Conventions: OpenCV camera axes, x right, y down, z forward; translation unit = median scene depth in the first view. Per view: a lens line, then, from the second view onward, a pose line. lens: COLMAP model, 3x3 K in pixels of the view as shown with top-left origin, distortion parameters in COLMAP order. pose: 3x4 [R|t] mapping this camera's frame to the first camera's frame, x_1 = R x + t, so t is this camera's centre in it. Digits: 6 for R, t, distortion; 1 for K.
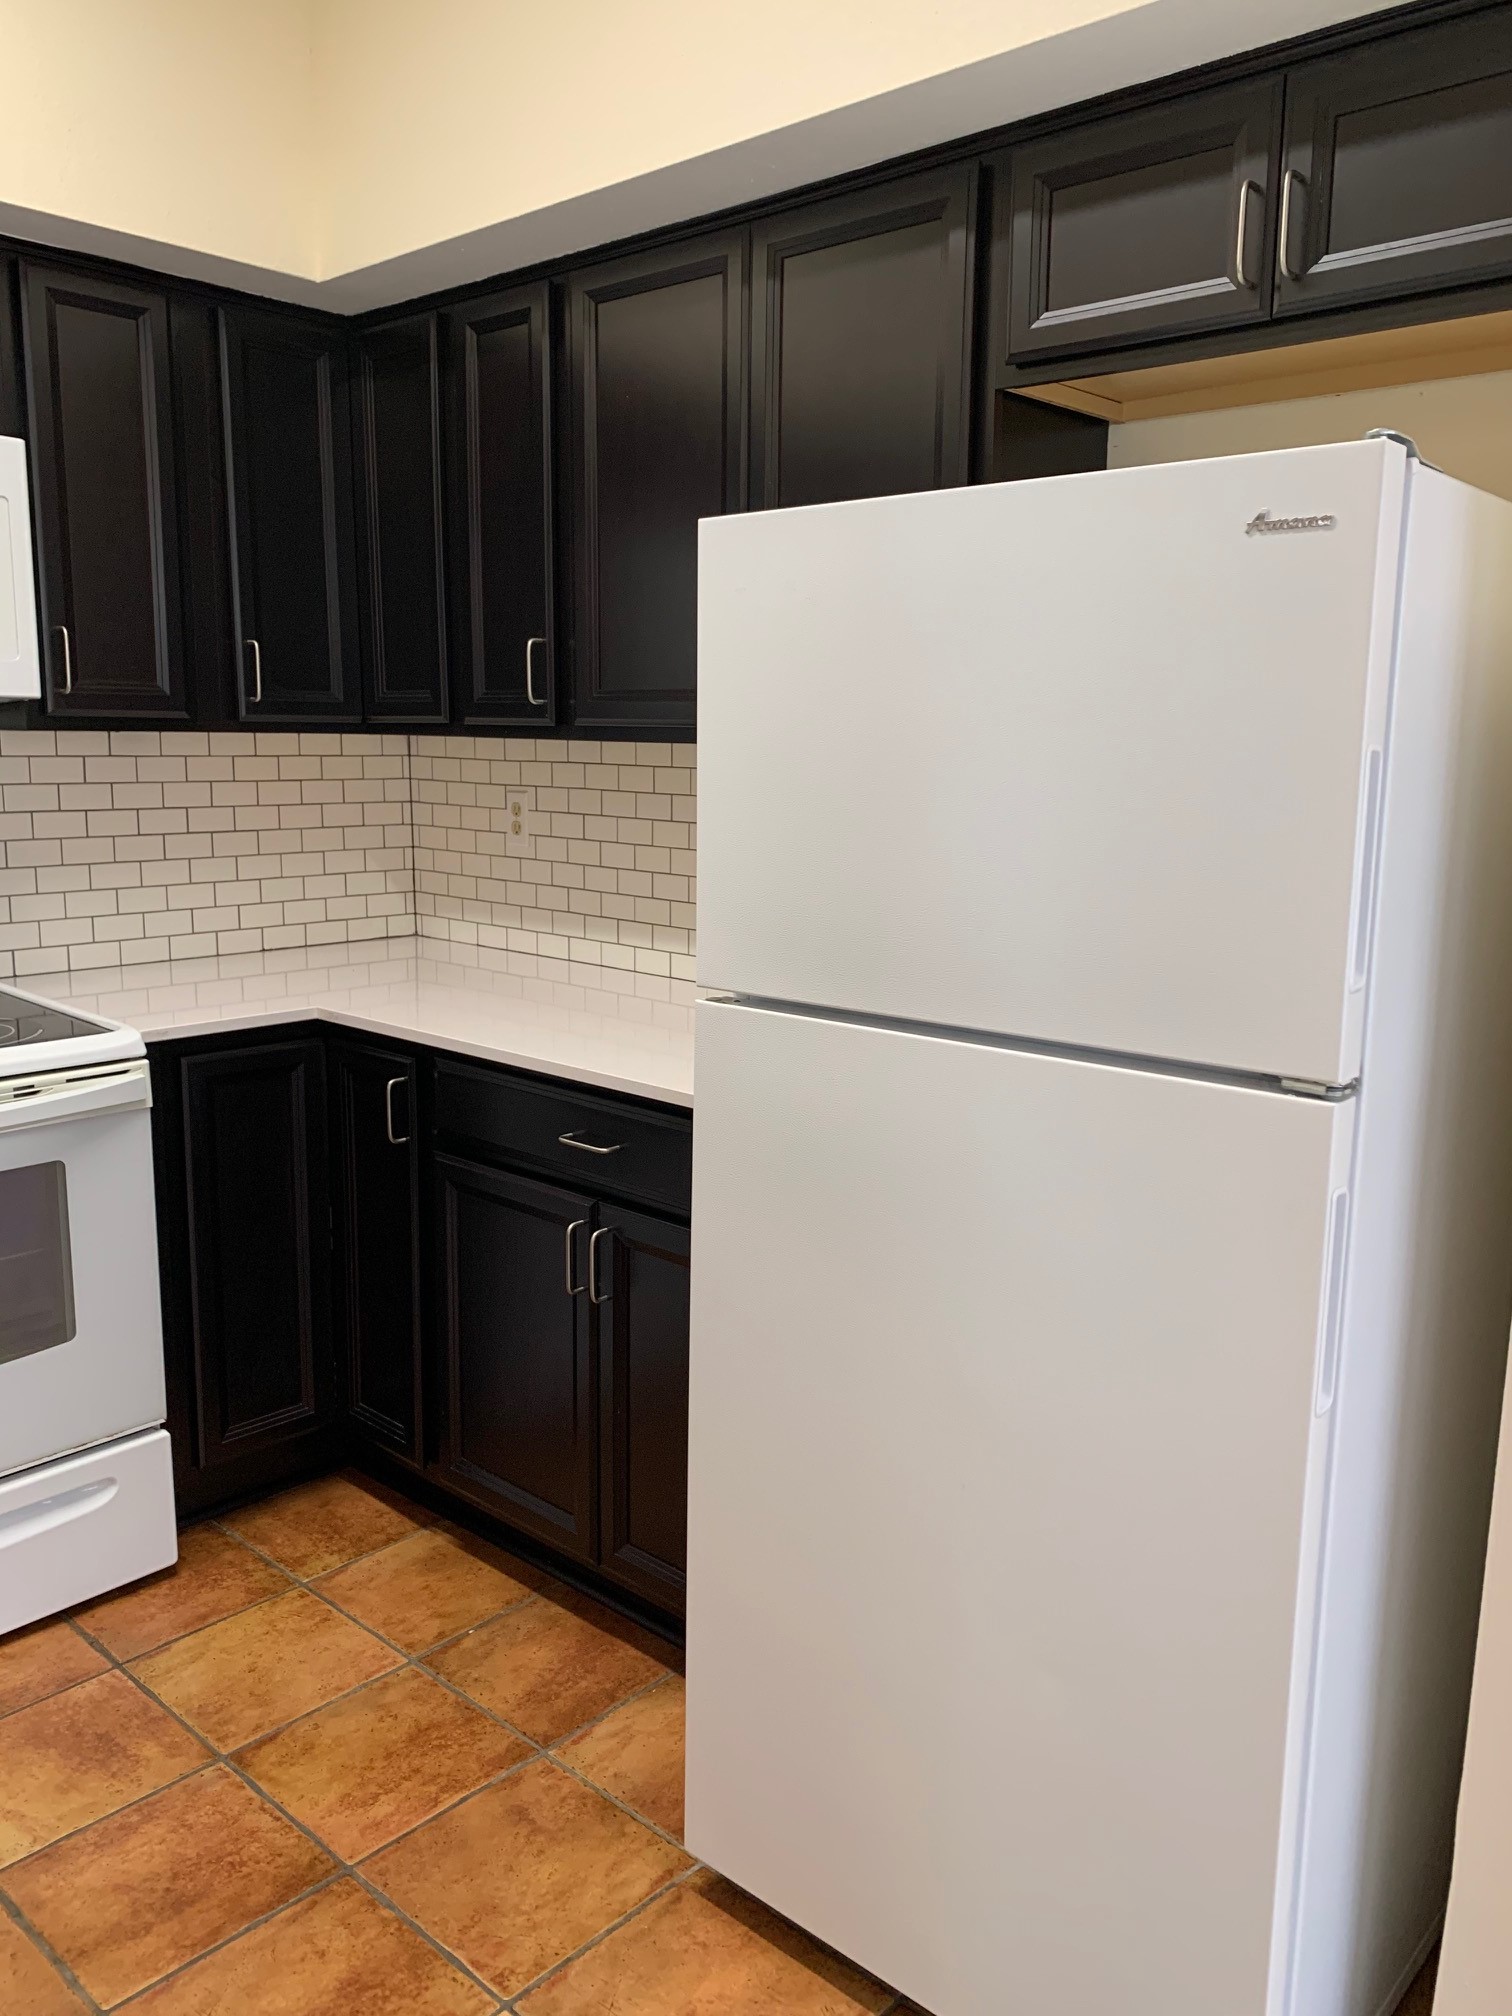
lens RADIAL K [[1553.4, 0, 765.6], [0, 1553.4, 1010.0], [0, 0, 1]] dist [0.030630, -0.030056]
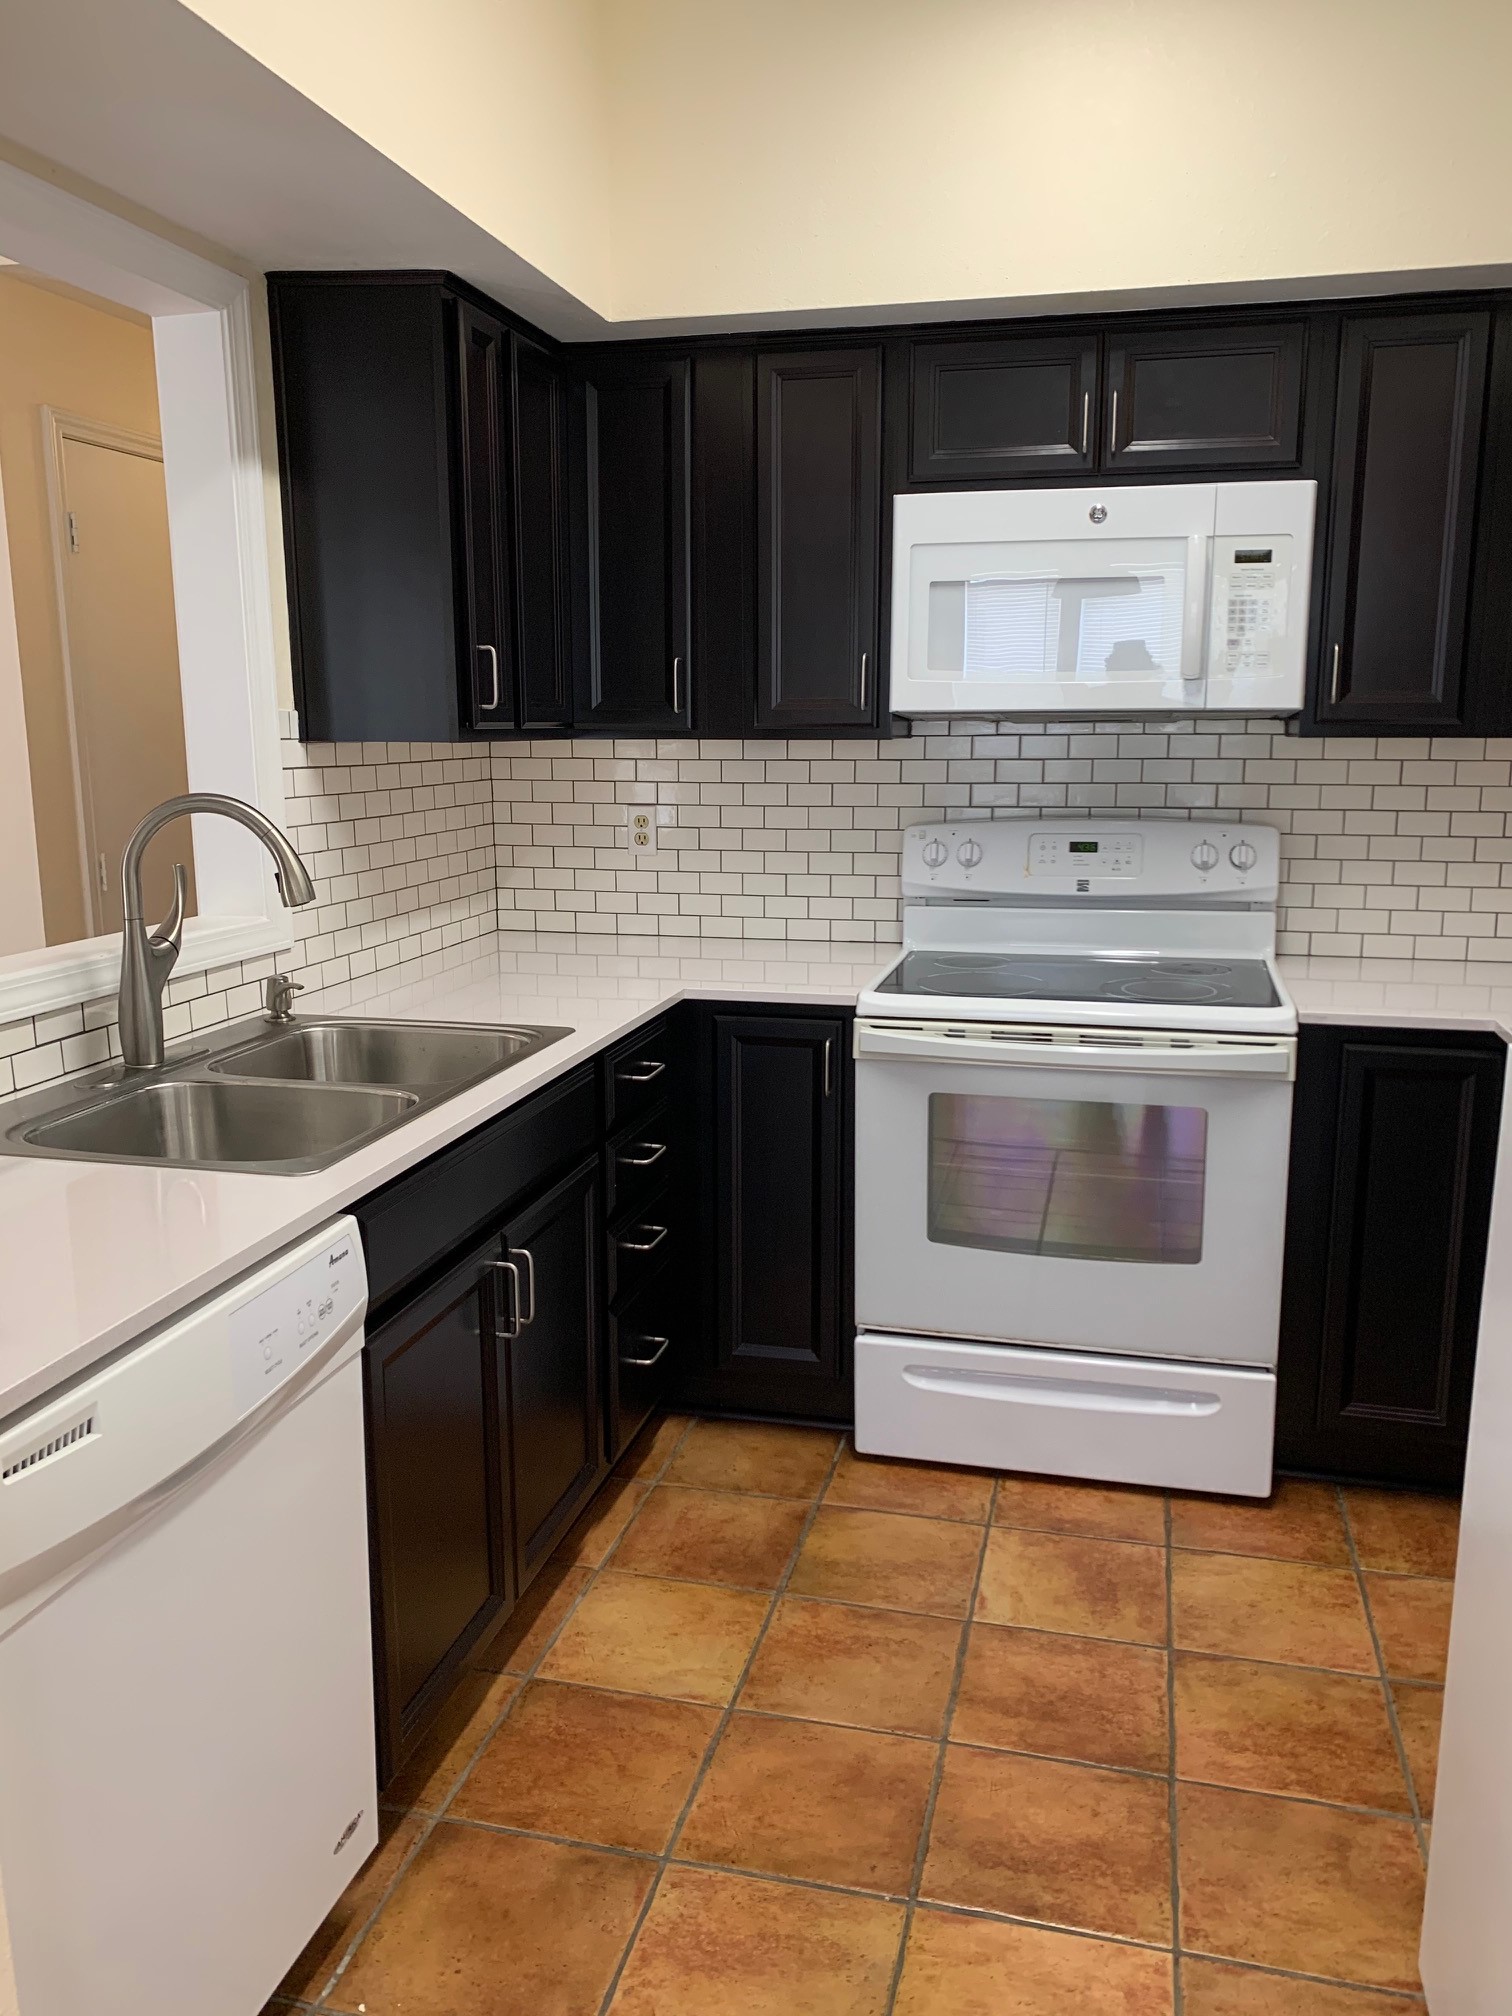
lens RADIAL K [[1553.4, 0, 762.6], [0, 1553.4, 1008.1], [0, 0, 1]] dist [0.030630, -0.030056]
pose [[0.476627, 0.149654, -0.866274, 0.414959], [-0.148881, 0.984911, 0.088235, -0.033023], [0.866407, 0.086917, 0.491716, 0.147830]]
